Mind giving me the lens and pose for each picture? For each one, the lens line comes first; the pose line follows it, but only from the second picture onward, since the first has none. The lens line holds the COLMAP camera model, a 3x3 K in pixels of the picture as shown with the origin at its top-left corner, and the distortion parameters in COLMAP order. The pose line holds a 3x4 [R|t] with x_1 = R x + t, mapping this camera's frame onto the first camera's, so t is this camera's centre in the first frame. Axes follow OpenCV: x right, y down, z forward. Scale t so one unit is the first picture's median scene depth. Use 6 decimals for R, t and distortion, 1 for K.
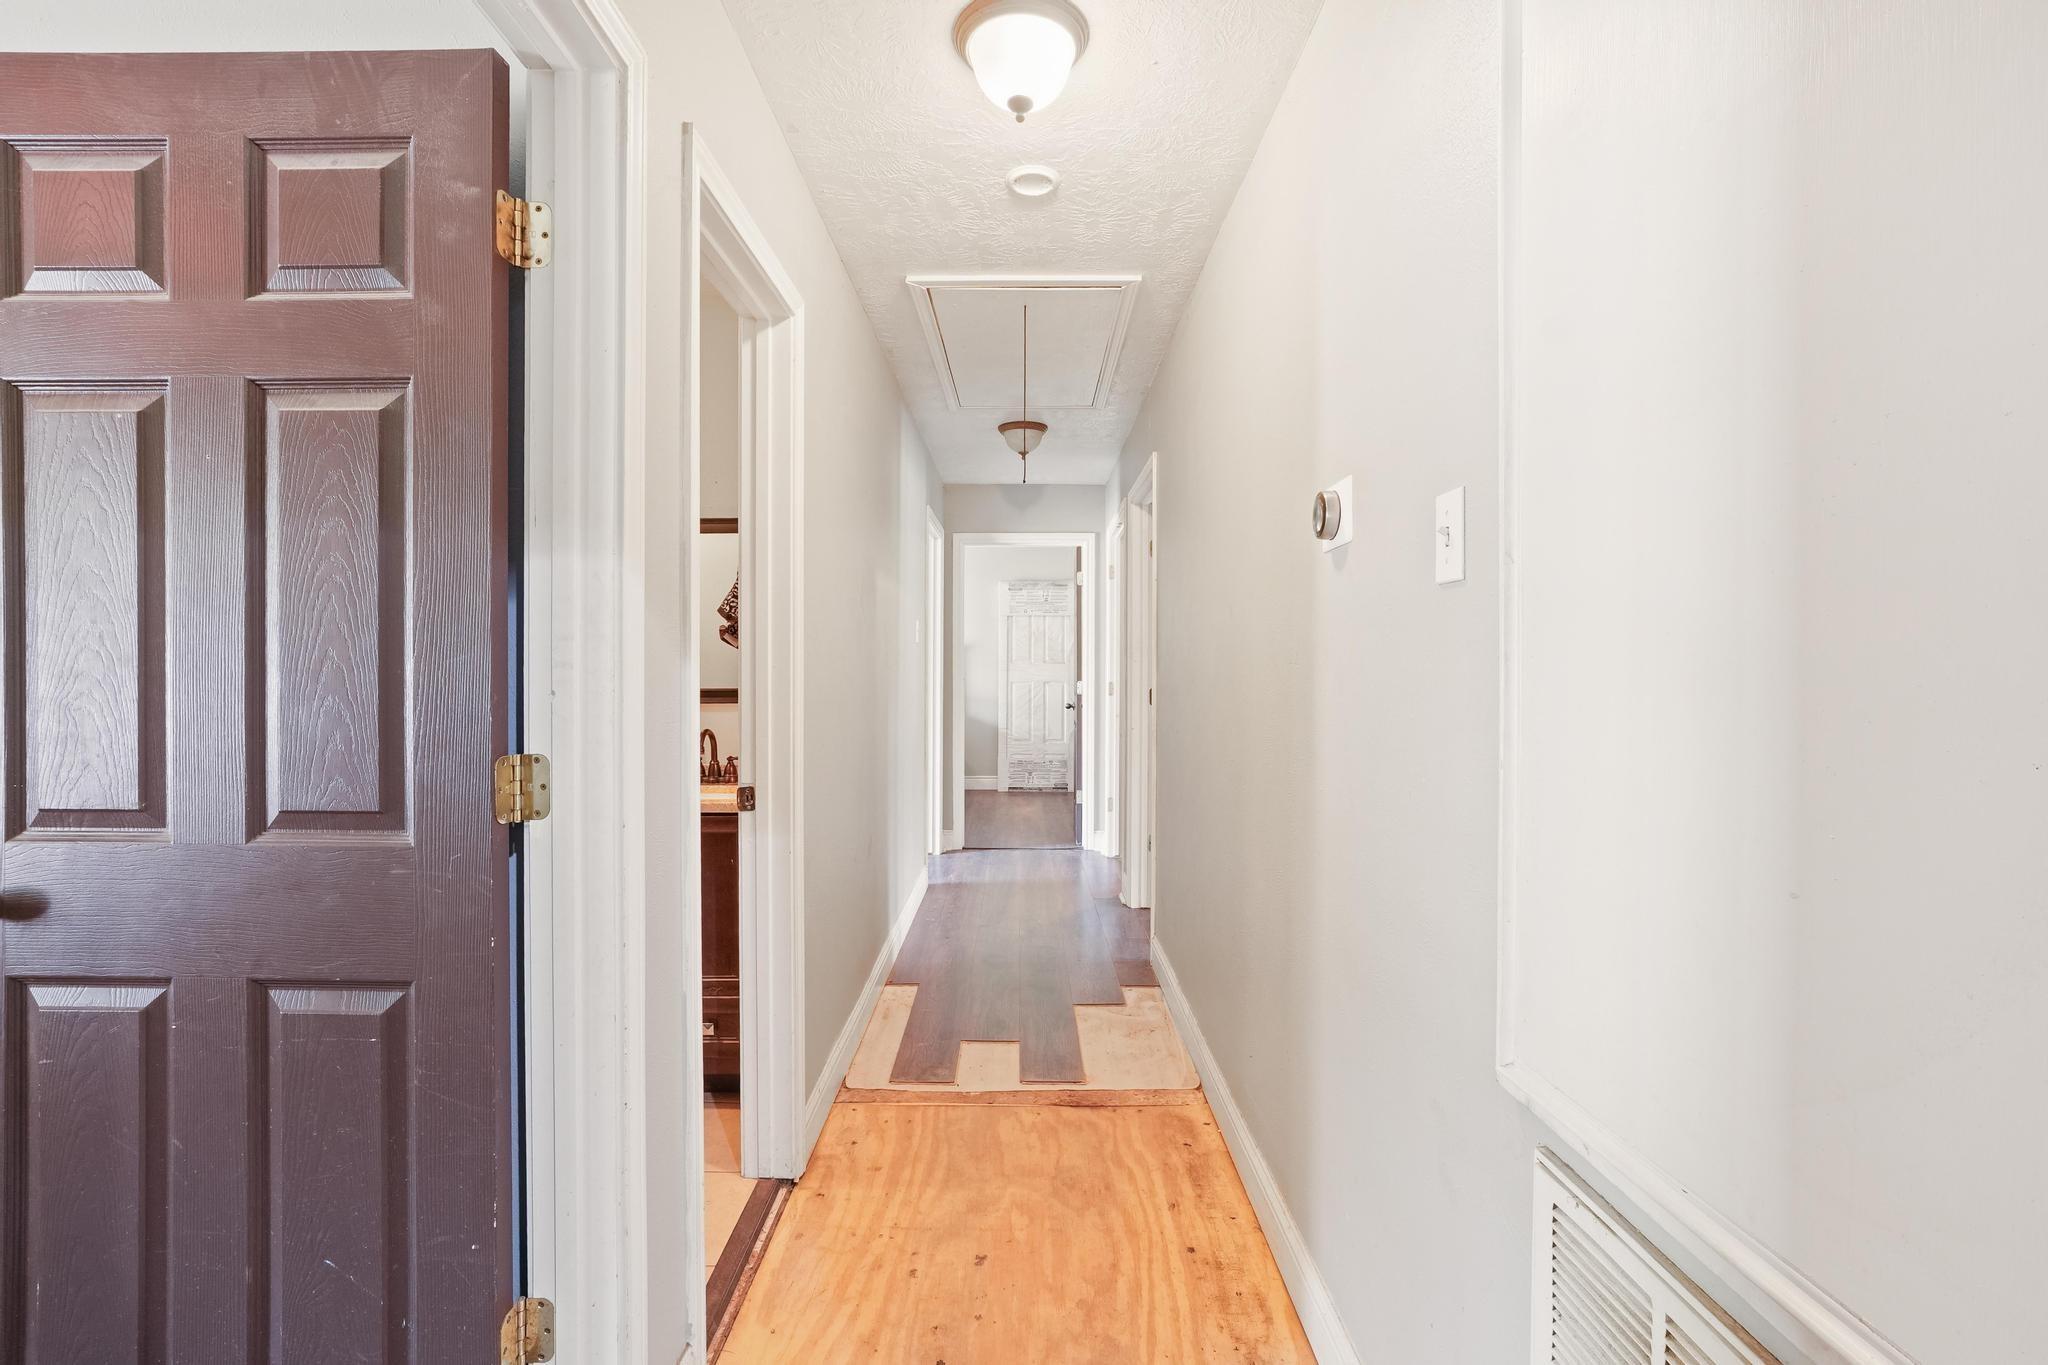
lens RADIAL K [[937.6, 0, 1031.2], [0, 937.6, 680.1], [0, 0, 1]] dist [-0.039709, 0.011552]
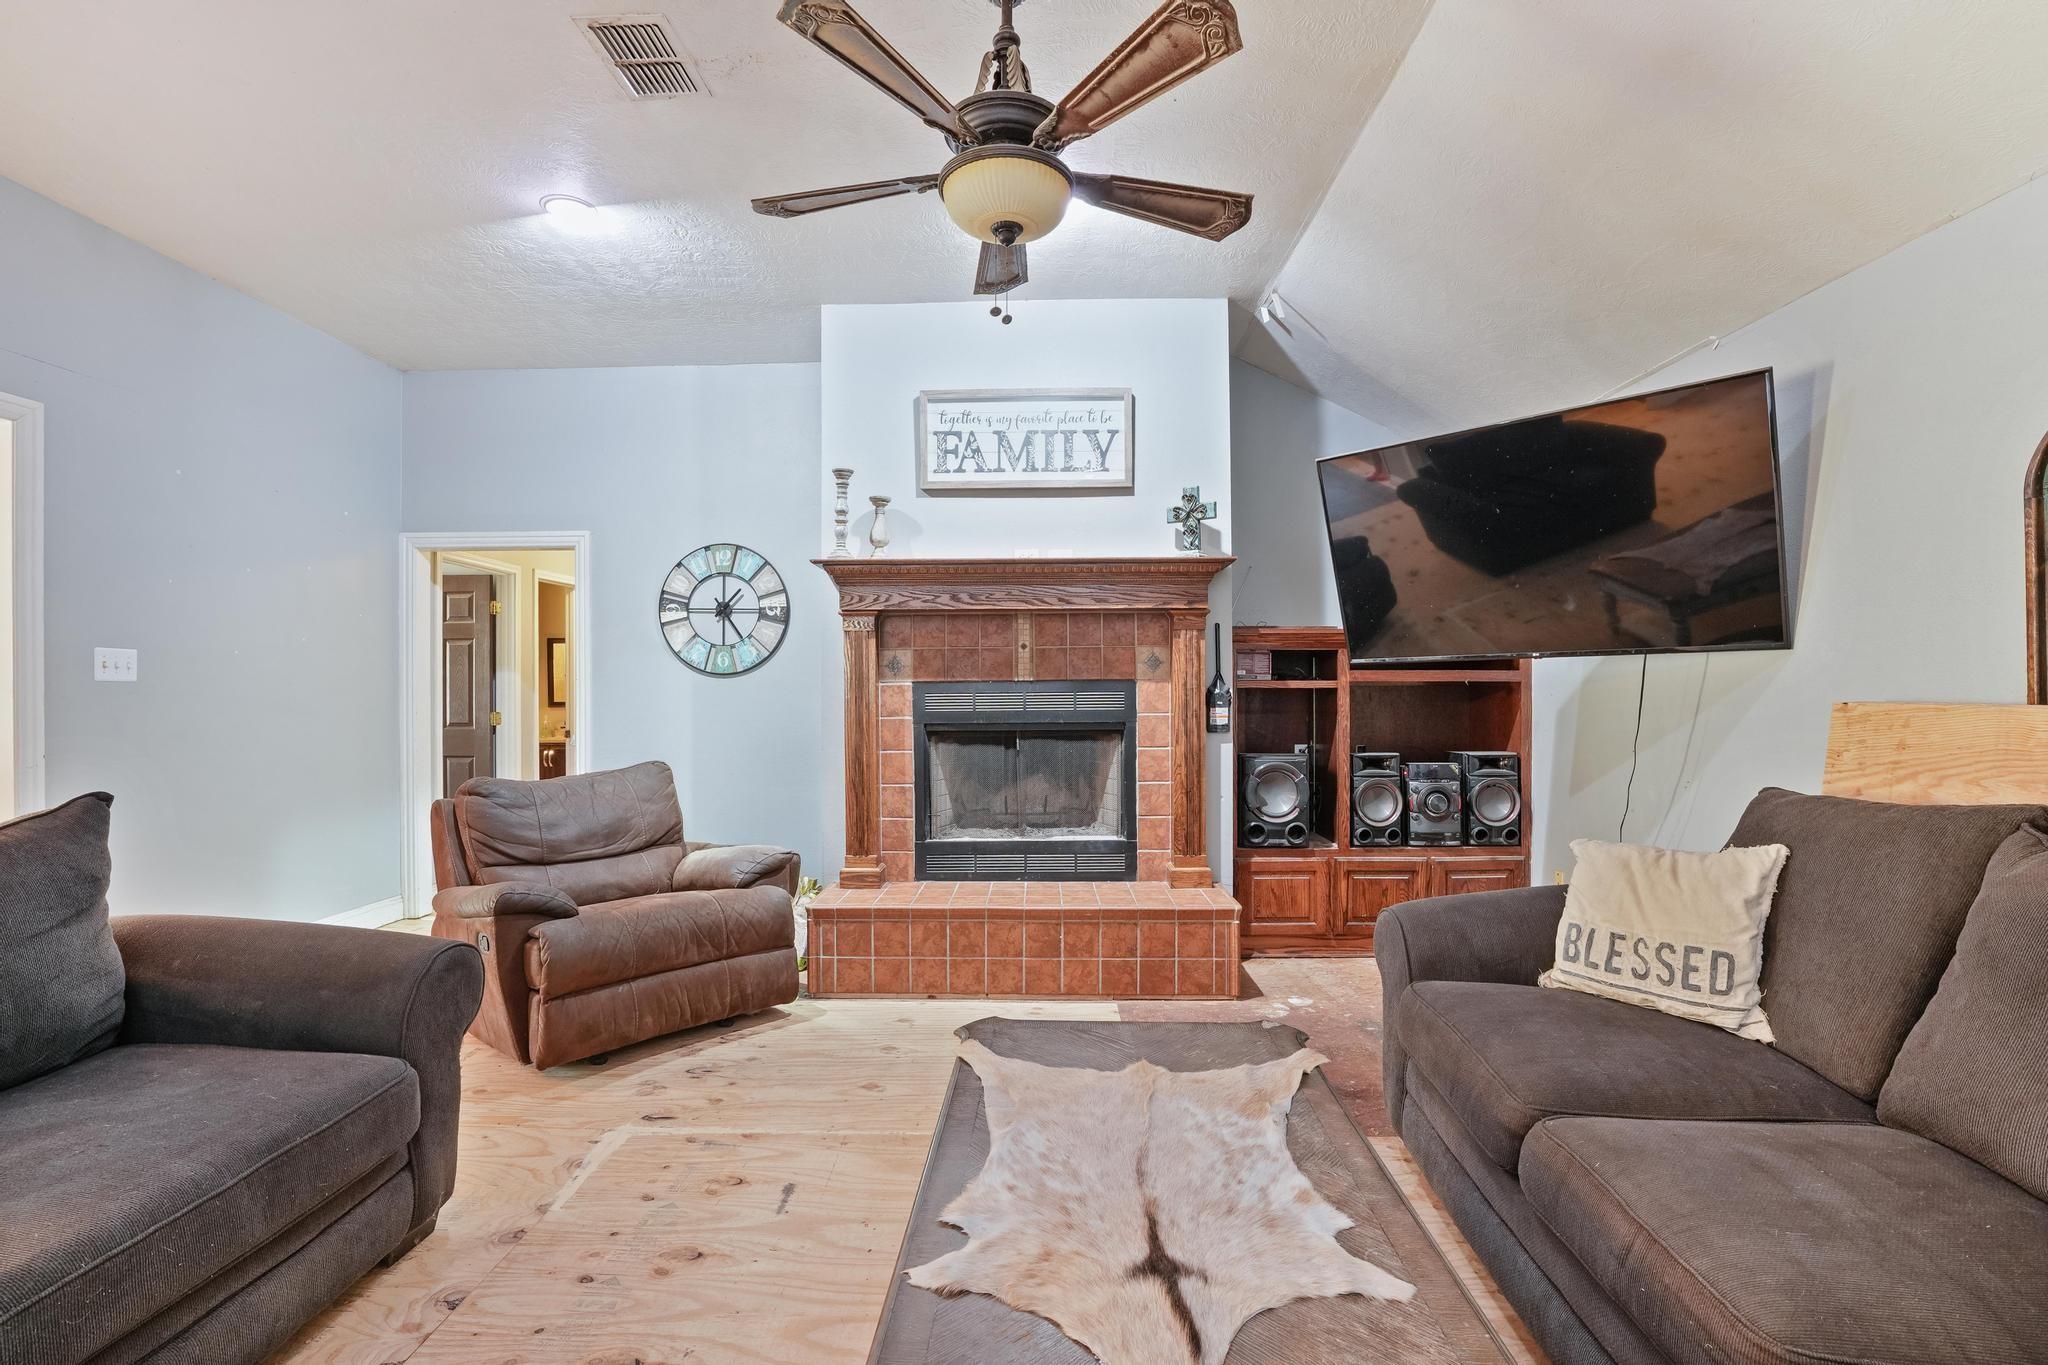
lens RADIAL K [[937.6, 0, 1020.5], [0, 937.6, 690.5], [0, 0, 1]] dist [-0.039709, 0.011552]
pose [[0.999842, -0.001777, -0.017664, 2.420052], [0.001575, 0.999933, -0.011433, 0.023214], [0.017683, 0.011404, 0.999779, -4.033315]]
